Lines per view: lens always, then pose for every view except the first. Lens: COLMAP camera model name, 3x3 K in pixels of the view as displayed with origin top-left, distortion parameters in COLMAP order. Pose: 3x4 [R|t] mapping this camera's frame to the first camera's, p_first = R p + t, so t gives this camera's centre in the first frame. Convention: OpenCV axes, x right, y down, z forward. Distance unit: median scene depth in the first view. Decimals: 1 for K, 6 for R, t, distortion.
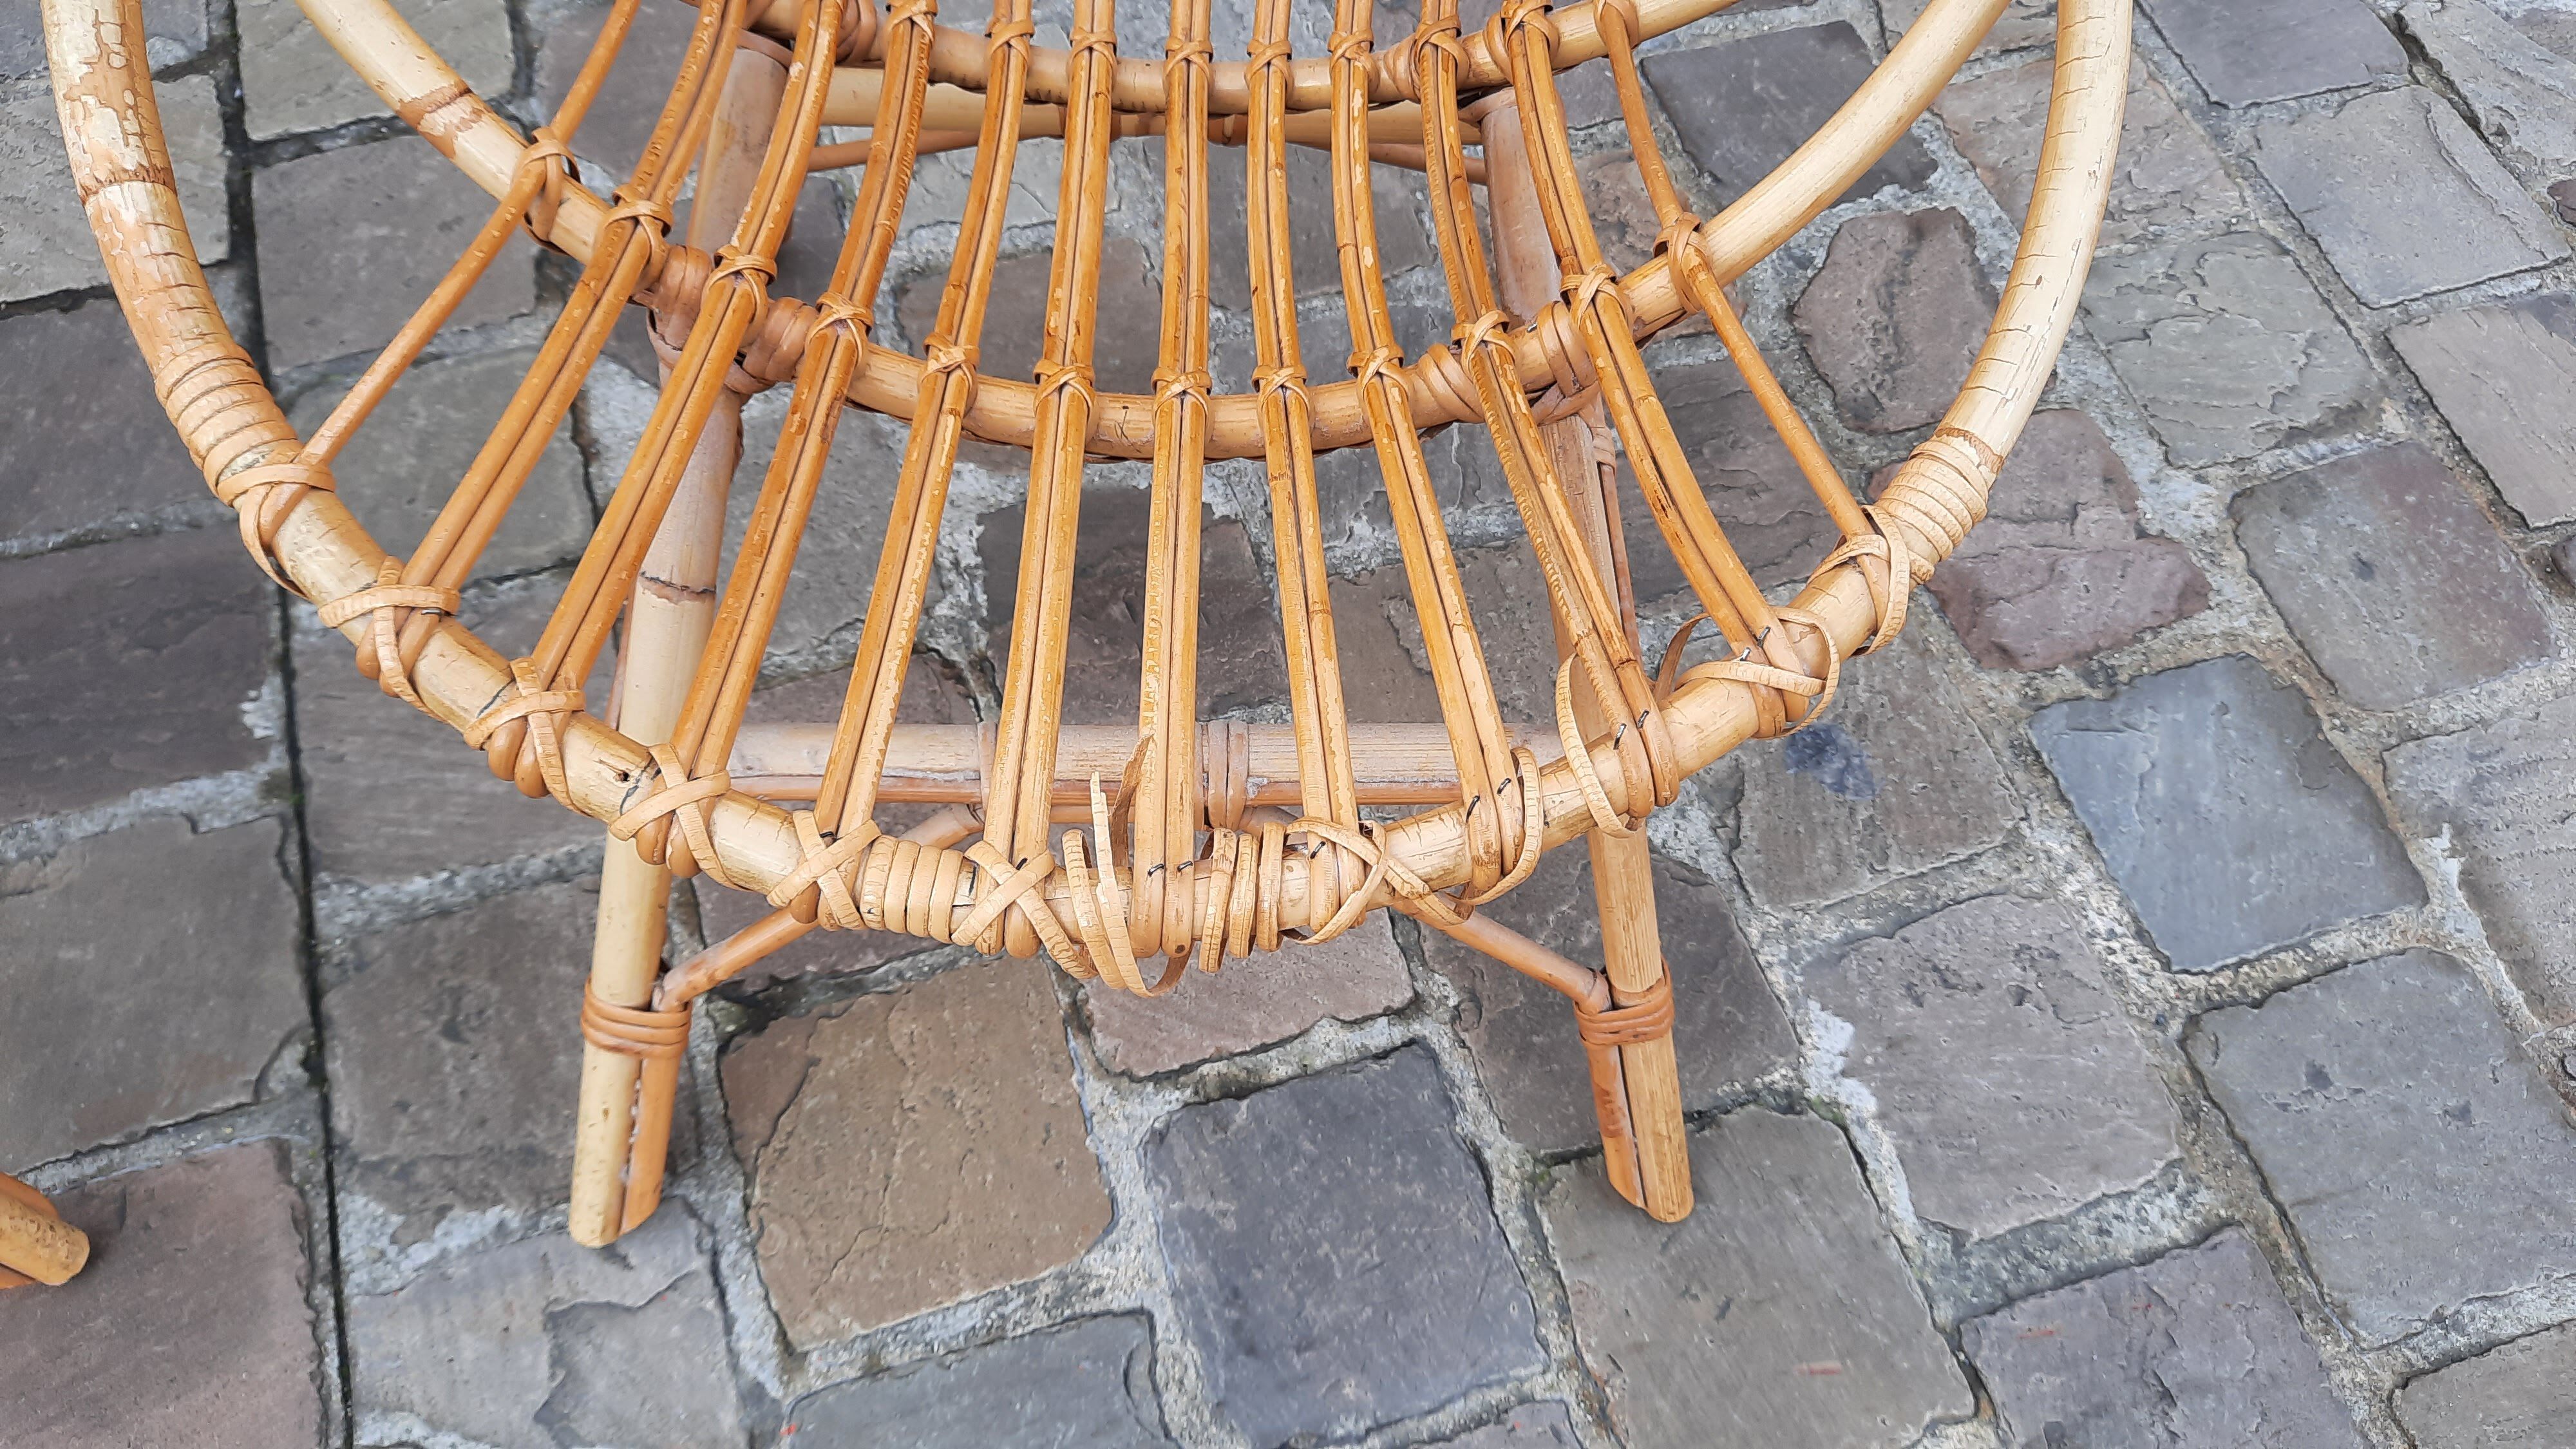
lens RADIAL K [[1873.1, 0, 1287.3], [0, 1873.1, 726.8], [0, 0, 1]] dist [0.050613, -0.052005]
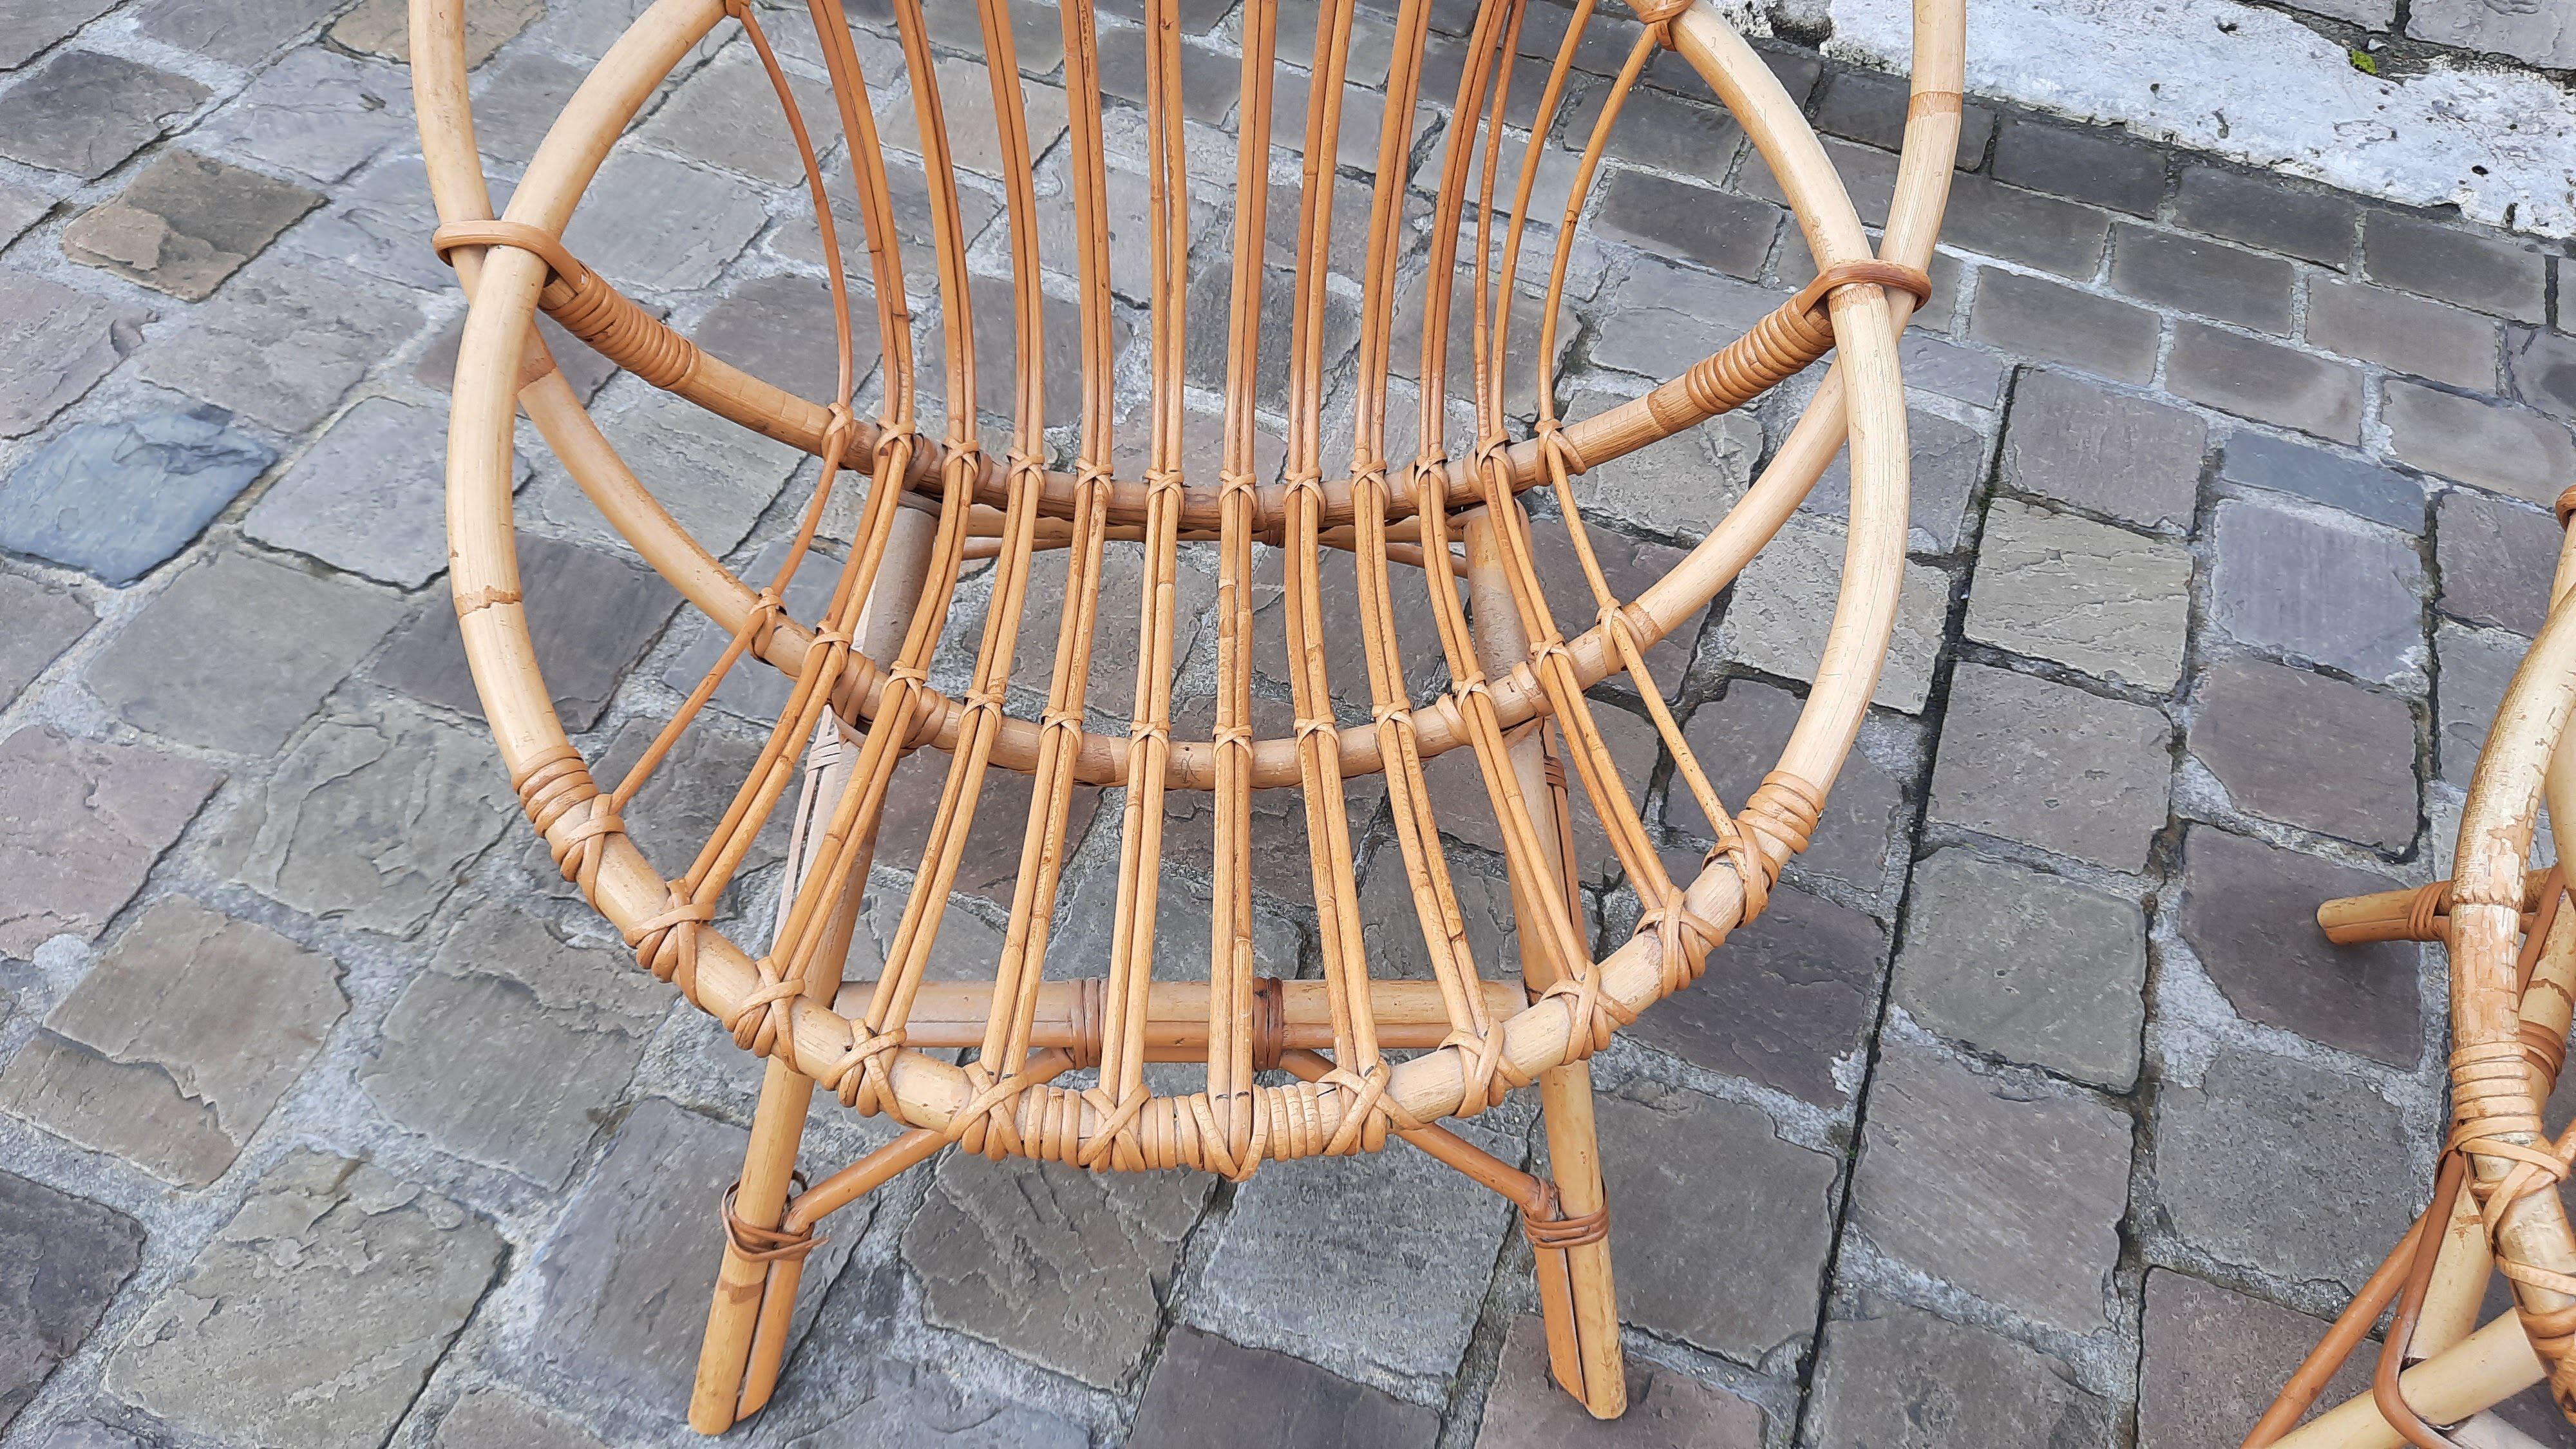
lens RADIAL K [[1873.1, 0, 1292.6], [0, 1873.1, 712.8], [0, 0, 1]] dist [0.050613, -0.052005]
pose [[0.786819, 0.475809, -0.393093, -0.454057], [-0.548567, 0.831015, -0.092136, 0.109722], [0.282827, 0.288132, 0.914871, -0.302633]]
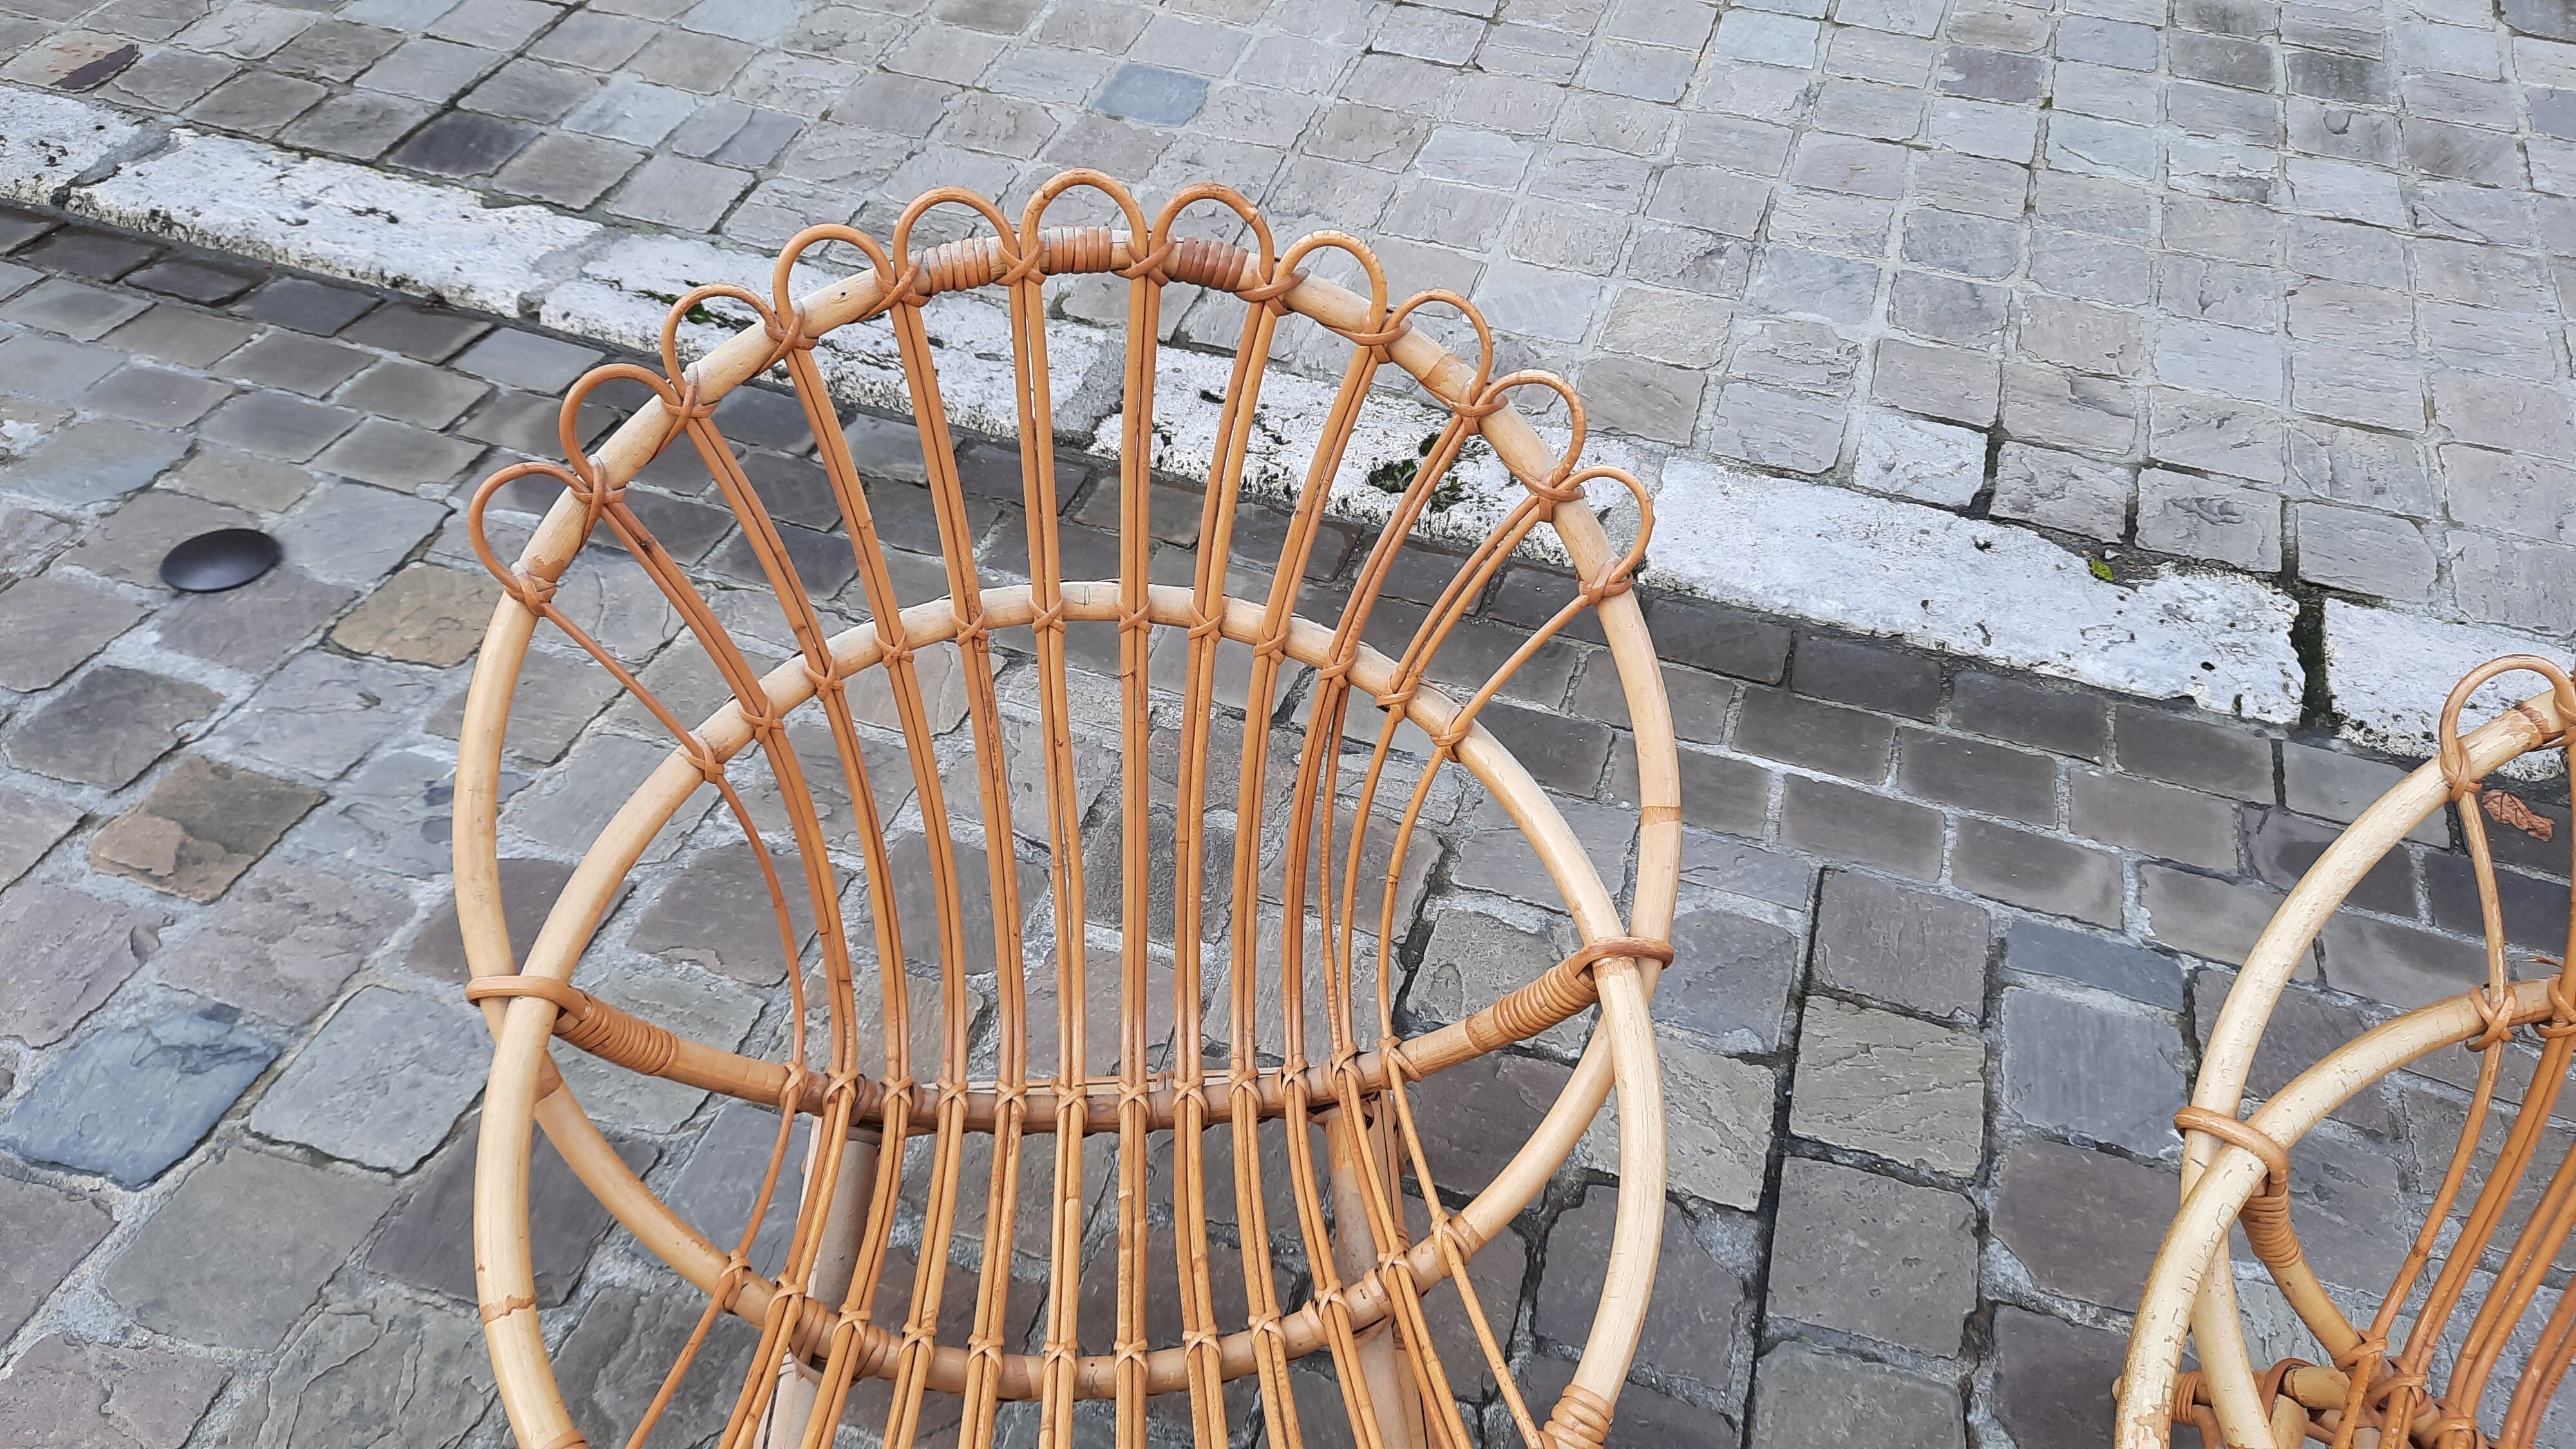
lens RADIAL K [[1873.1, 0, 1288.5], [0, 1873.1, 715.7], [0, 0, 1]] dist [0.050613, -0.052005]
pose [[0.820722, 0.361249, -0.442623, -0.407238], [-0.502381, 0.825262, -0.257985, -0.015599], [0.272083, 0.434099, 0.858795, -0.539759]]
